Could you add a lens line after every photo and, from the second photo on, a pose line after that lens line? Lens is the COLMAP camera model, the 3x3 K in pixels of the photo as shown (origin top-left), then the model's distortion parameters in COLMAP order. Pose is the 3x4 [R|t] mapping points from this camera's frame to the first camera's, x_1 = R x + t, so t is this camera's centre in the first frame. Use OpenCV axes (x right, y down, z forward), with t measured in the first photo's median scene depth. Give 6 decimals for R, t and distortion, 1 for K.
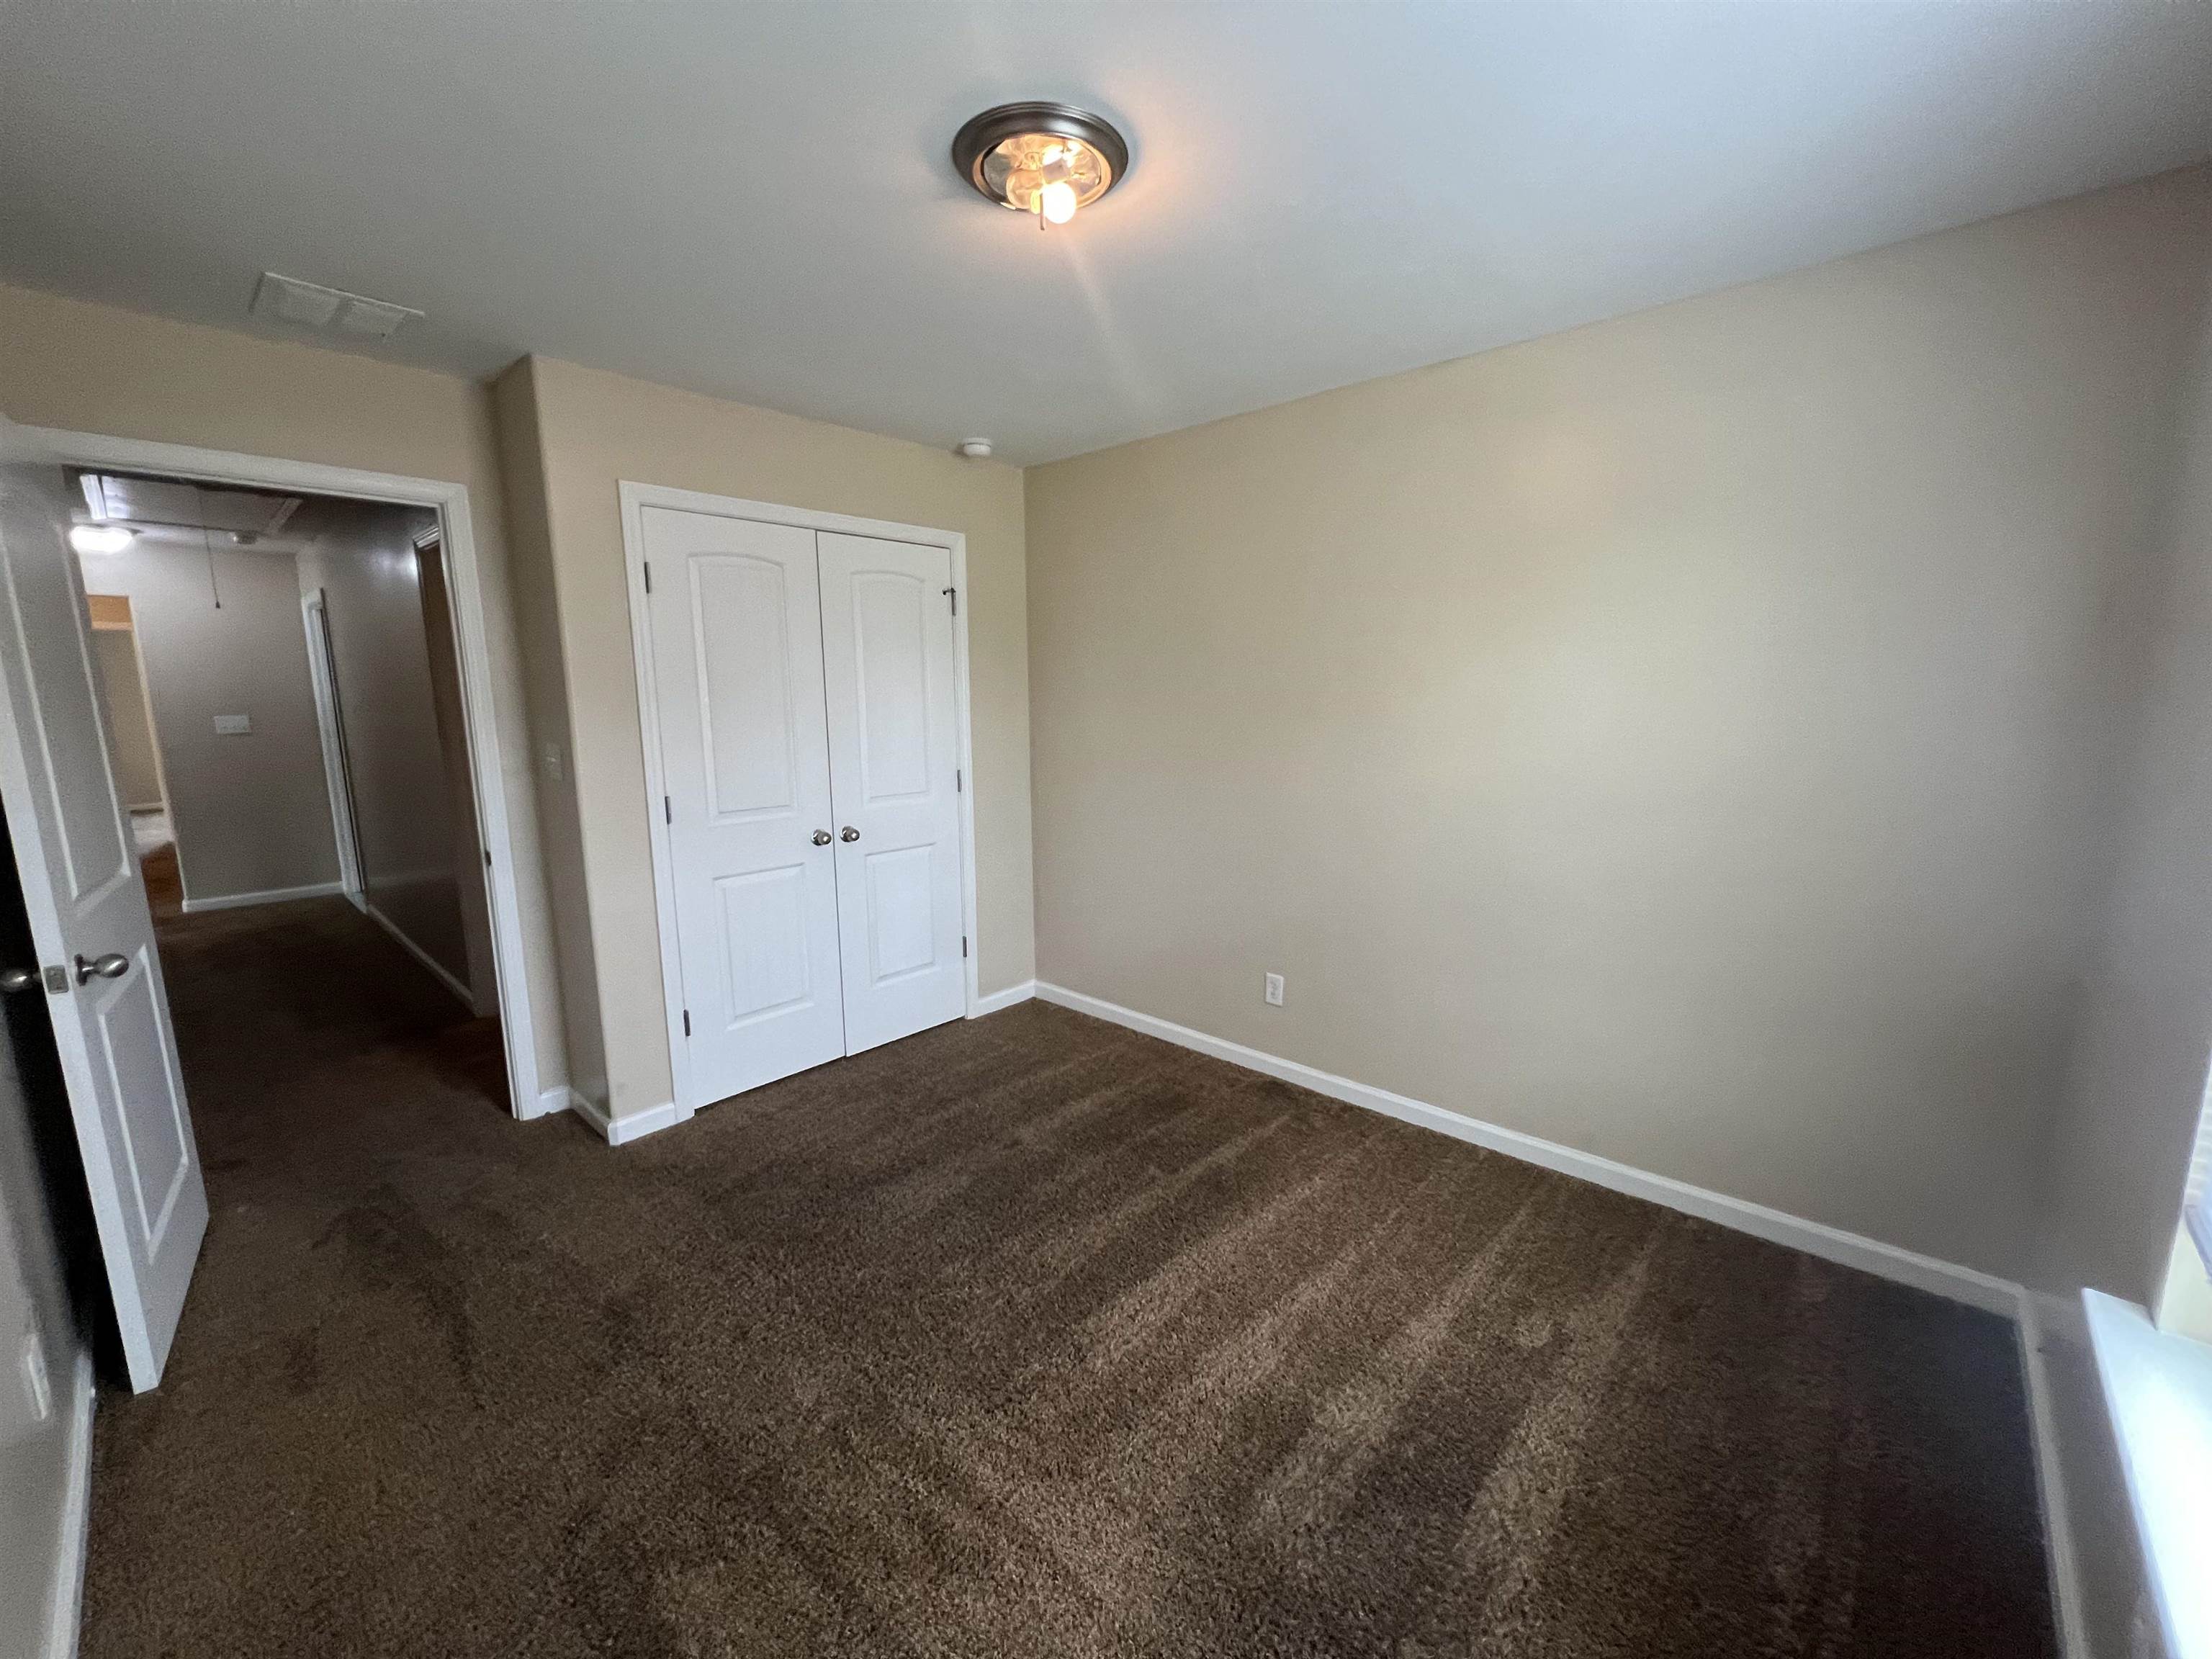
lens RADIAL K [[888.4, 0, 1099.8], [0, 888.4, 824.3], [0, 0, 1]] dist [-0.005295, 0.000851]
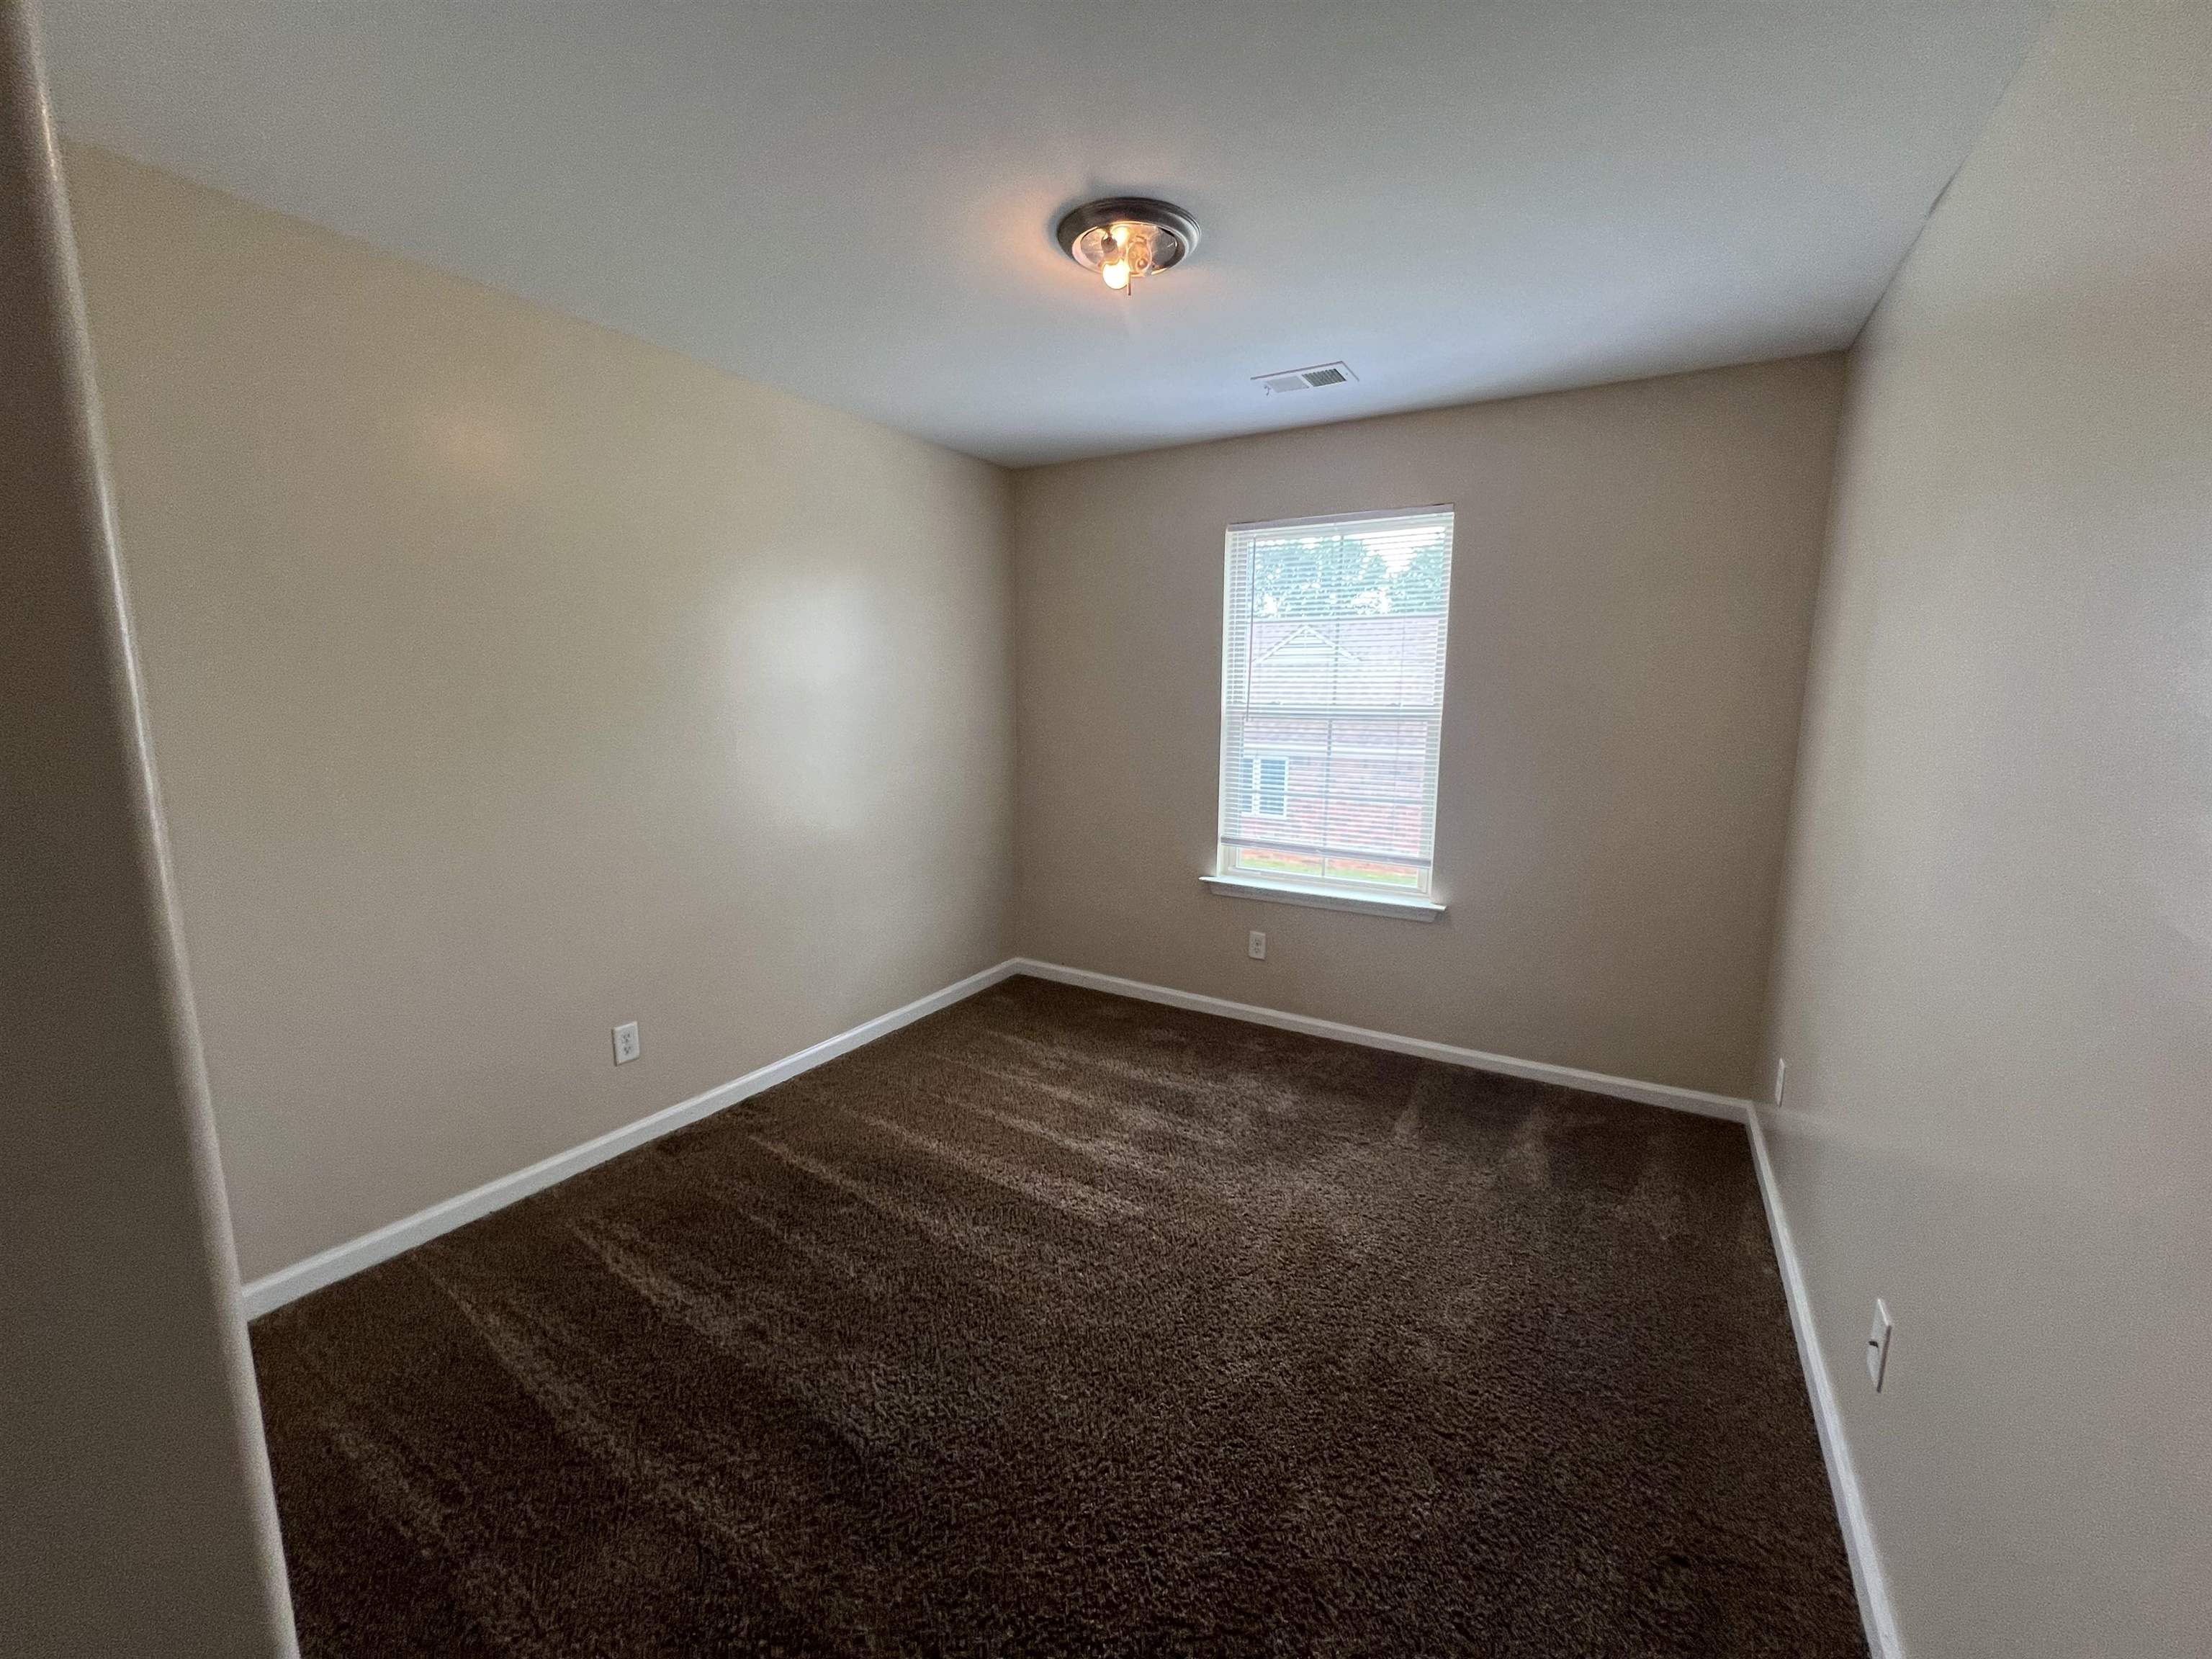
lens RADIAL K [[889.3, 0, 1095.9], [0, 889.3, 851.5], [0, 0, 1]] dist [-0.003234, 0.000235]
pose [[-0.203306, -0.158656, 0.966175, -0.796640], [0.159137, 0.968309, 0.192493, -0.087288], [-0.966096, 0.192890, -0.171615, 0.851475]]
